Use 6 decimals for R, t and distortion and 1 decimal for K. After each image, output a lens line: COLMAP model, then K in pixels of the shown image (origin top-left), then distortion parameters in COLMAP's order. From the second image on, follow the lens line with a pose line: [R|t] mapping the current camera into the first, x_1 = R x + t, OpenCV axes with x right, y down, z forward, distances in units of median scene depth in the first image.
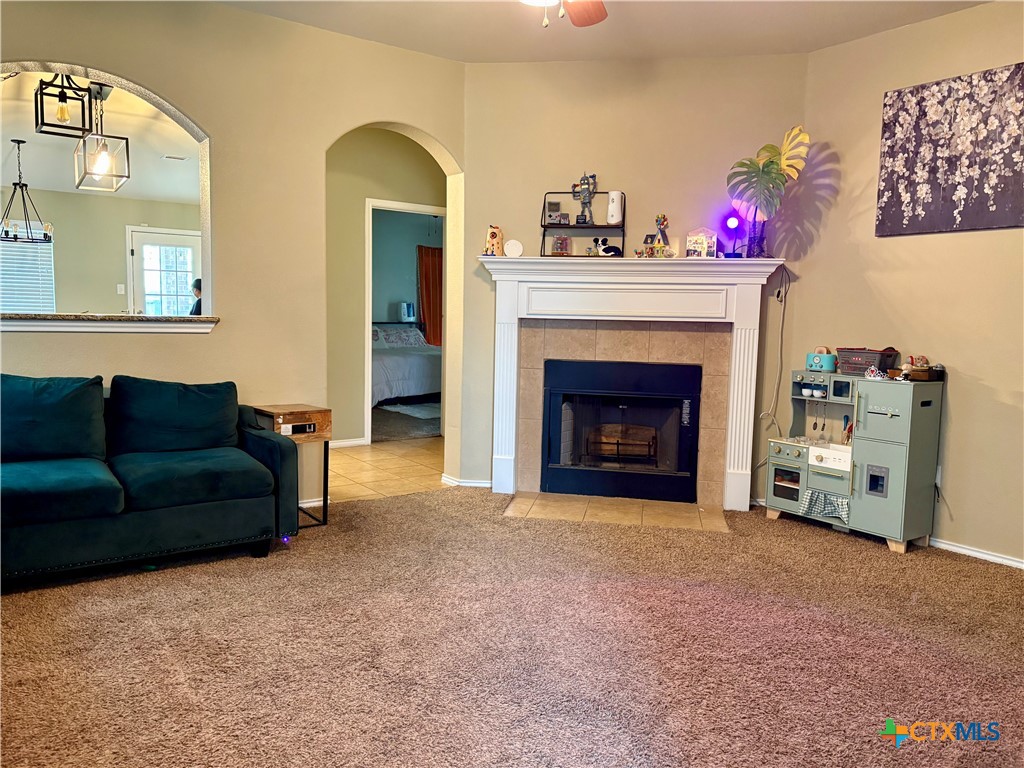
lens RADIAL K [[771.9, 0, 512.5], [0, 771.9, 385.3], [0, 0, 1]] dist [0.008322, 0.002462]
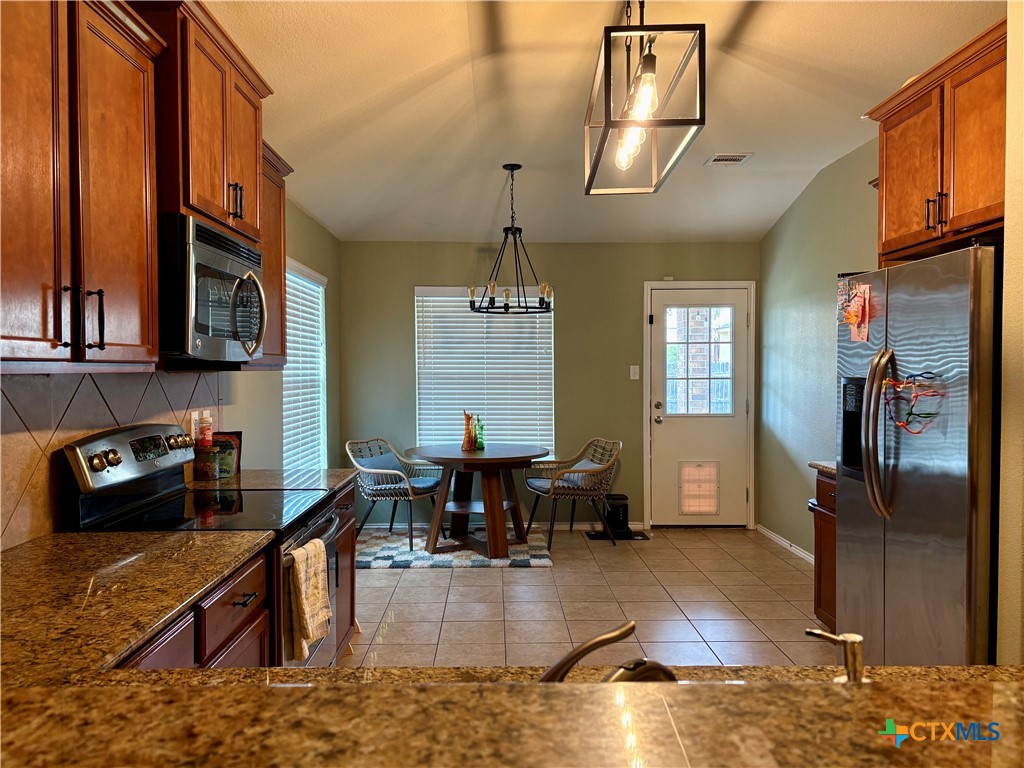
lens RADIAL K [[771.9, 0, 511.3], [0, 771.9, 384.9], [0, 0, 1]] dist [0.008322, 0.002462]
pose [[0.825795, -0.014528, -0.563783, -0.252788], [-0.031812, 0.996877, -0.072285, -0.072731], [0.563072, 0.077628, 0.822754, 0.447746]]
